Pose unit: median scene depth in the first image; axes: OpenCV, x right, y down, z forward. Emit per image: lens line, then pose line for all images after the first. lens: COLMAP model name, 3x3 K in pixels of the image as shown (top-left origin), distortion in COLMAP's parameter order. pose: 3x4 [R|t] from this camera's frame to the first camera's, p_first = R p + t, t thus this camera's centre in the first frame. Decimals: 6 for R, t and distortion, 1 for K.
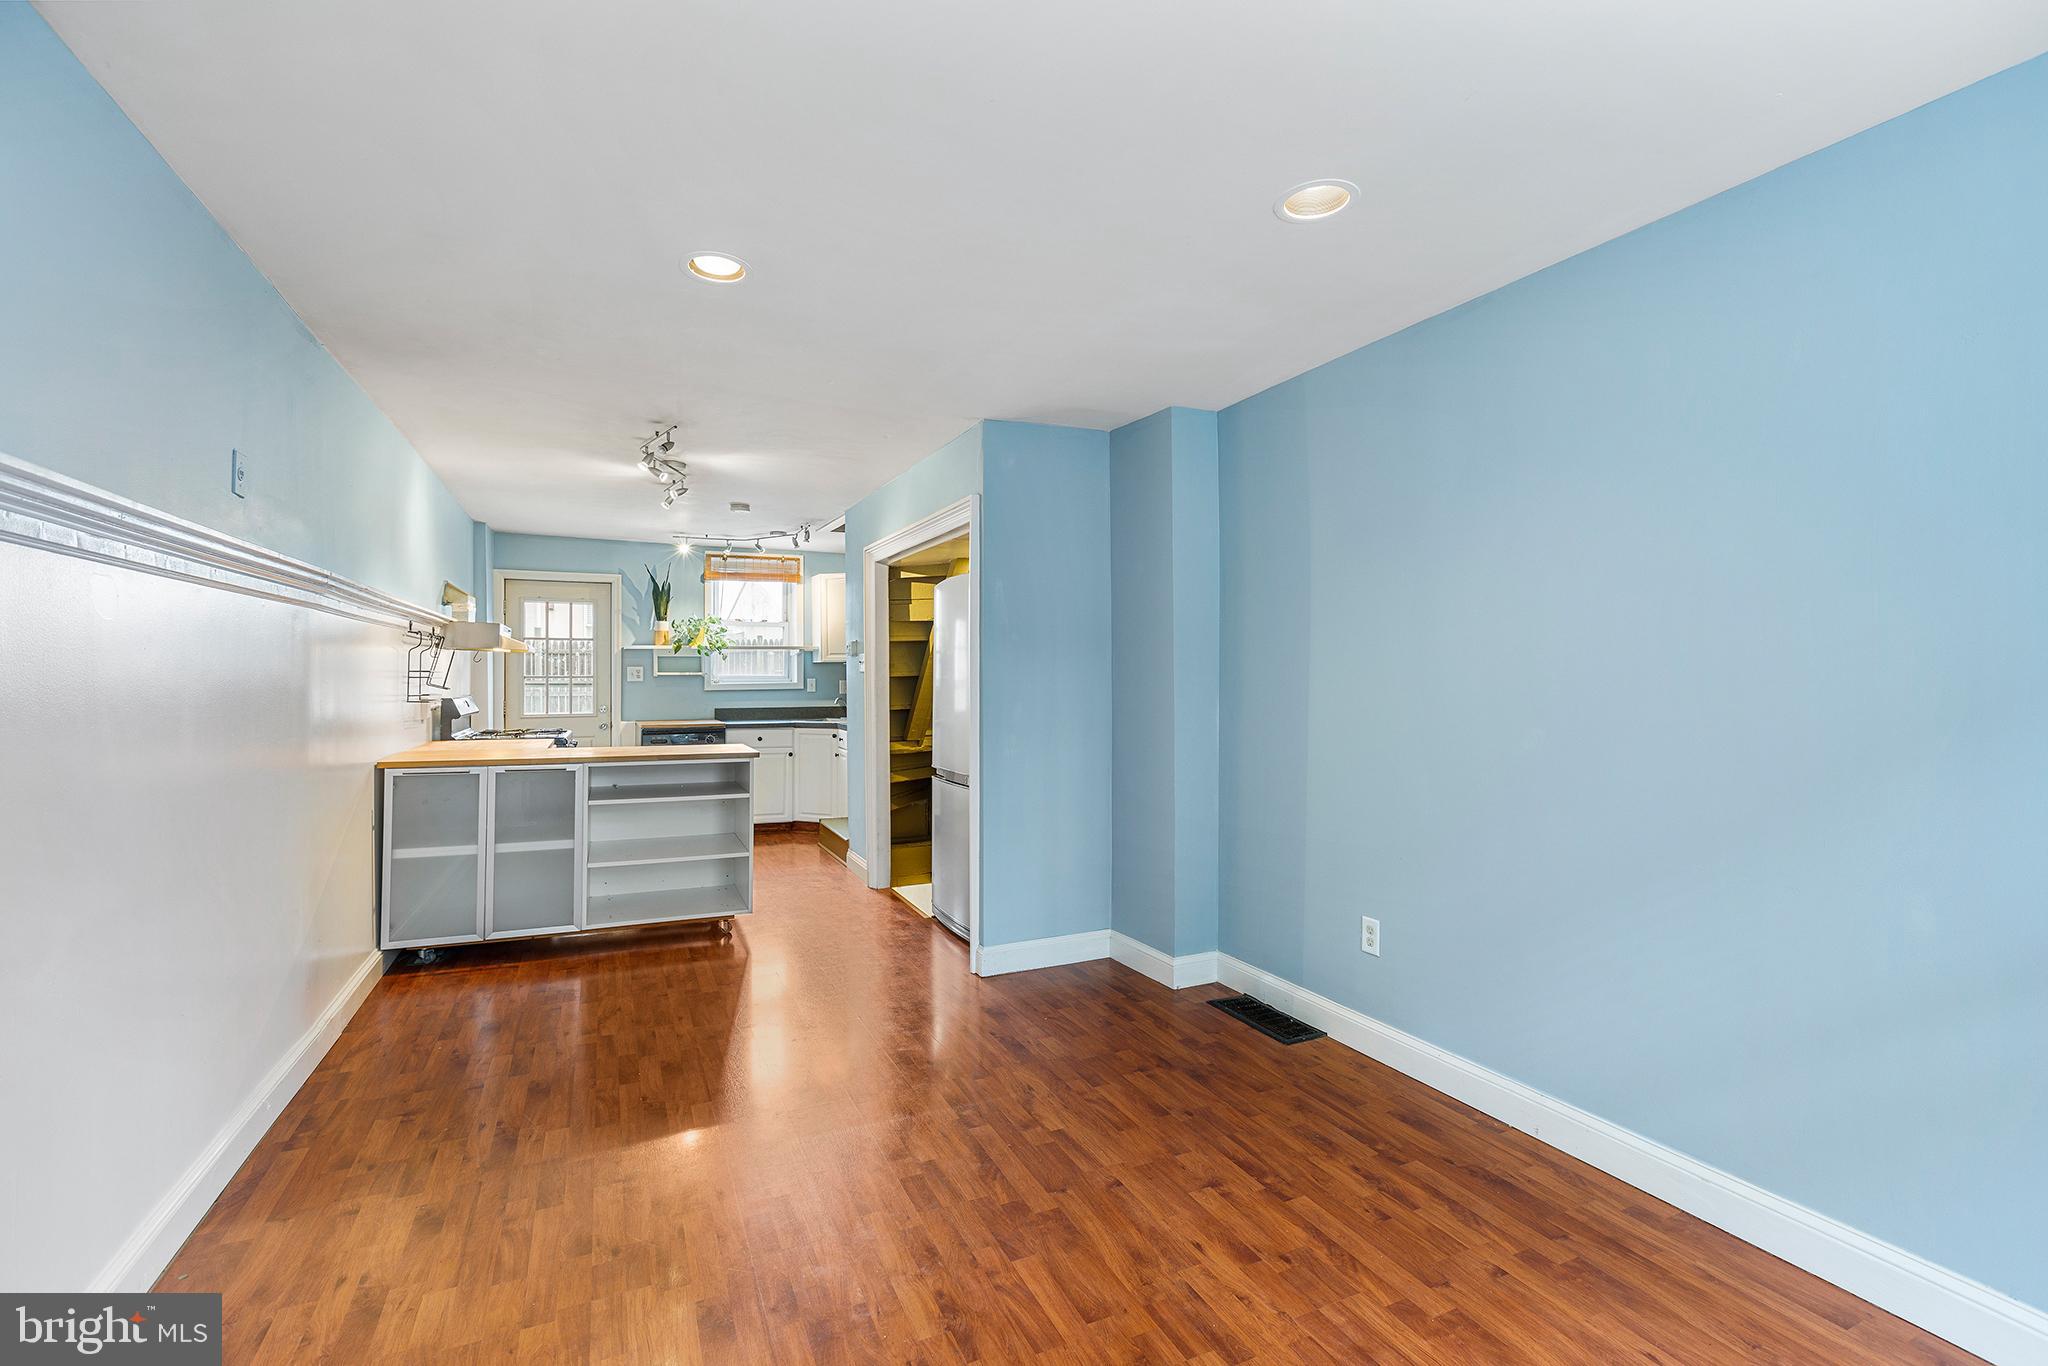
lens RADIAL K [[915.3, 0, 1025.2], [0, 915.3, 655.7], [0, 0, 1]] dist [0.001473, -0.000168]
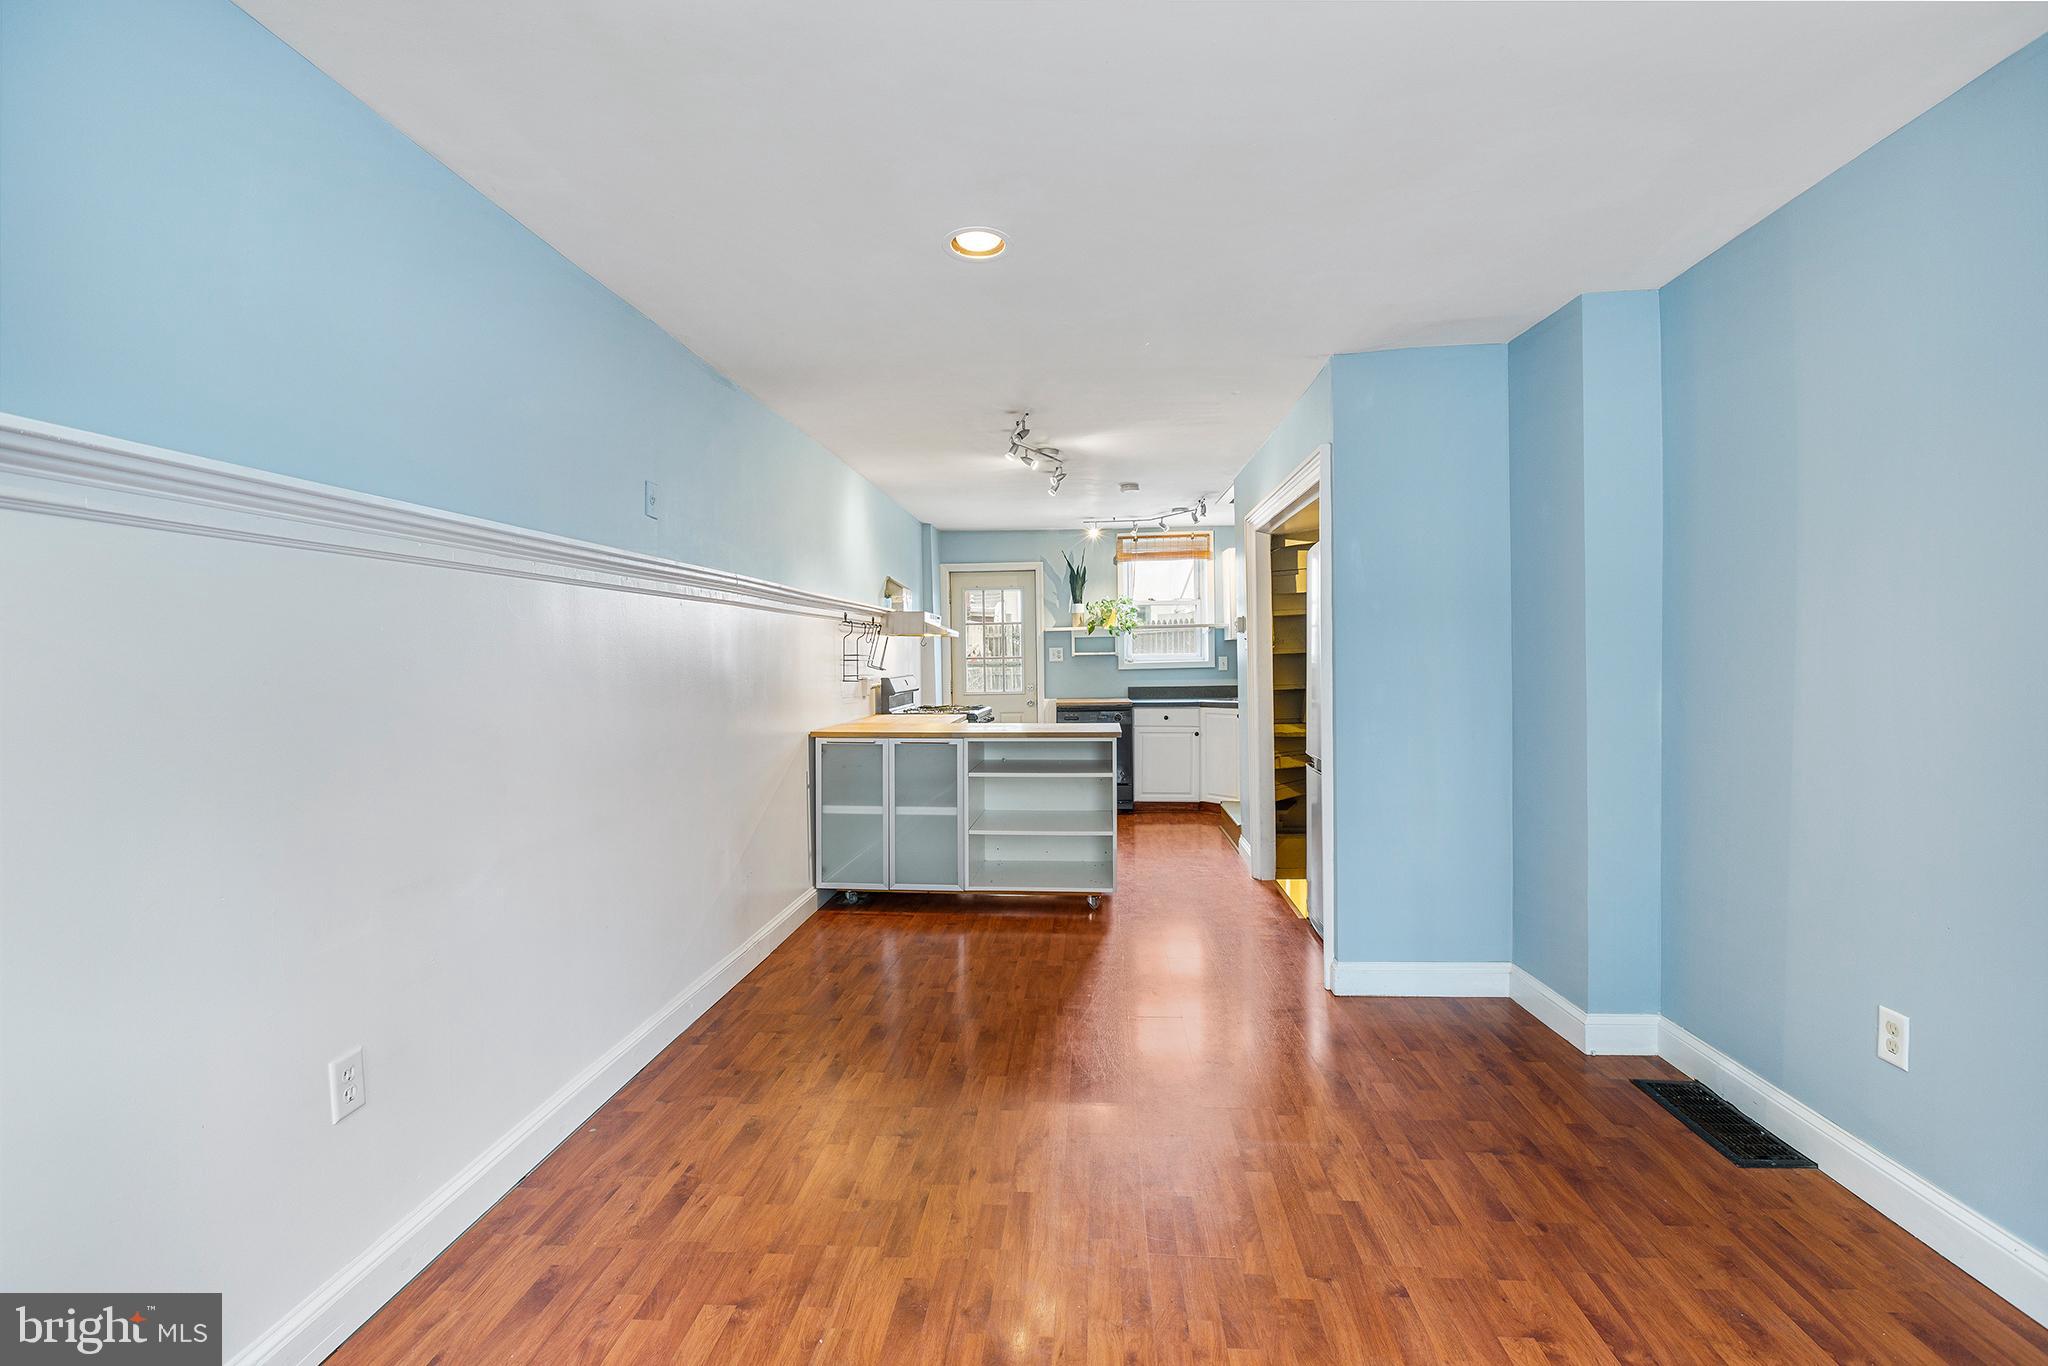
lens RADIAL K [[917.9, 0, 1004.2], [0, 917.9, 662.5], [0, 0, 1]] dist [0.001124, -0.001390]
pose [[0.871480, -0.009576, -0.490338, 0.122737], [0.025147, 0.999367, 0.025175, 0.002387], [0.489786, -0.034270, 0.871169, 0.100191]]
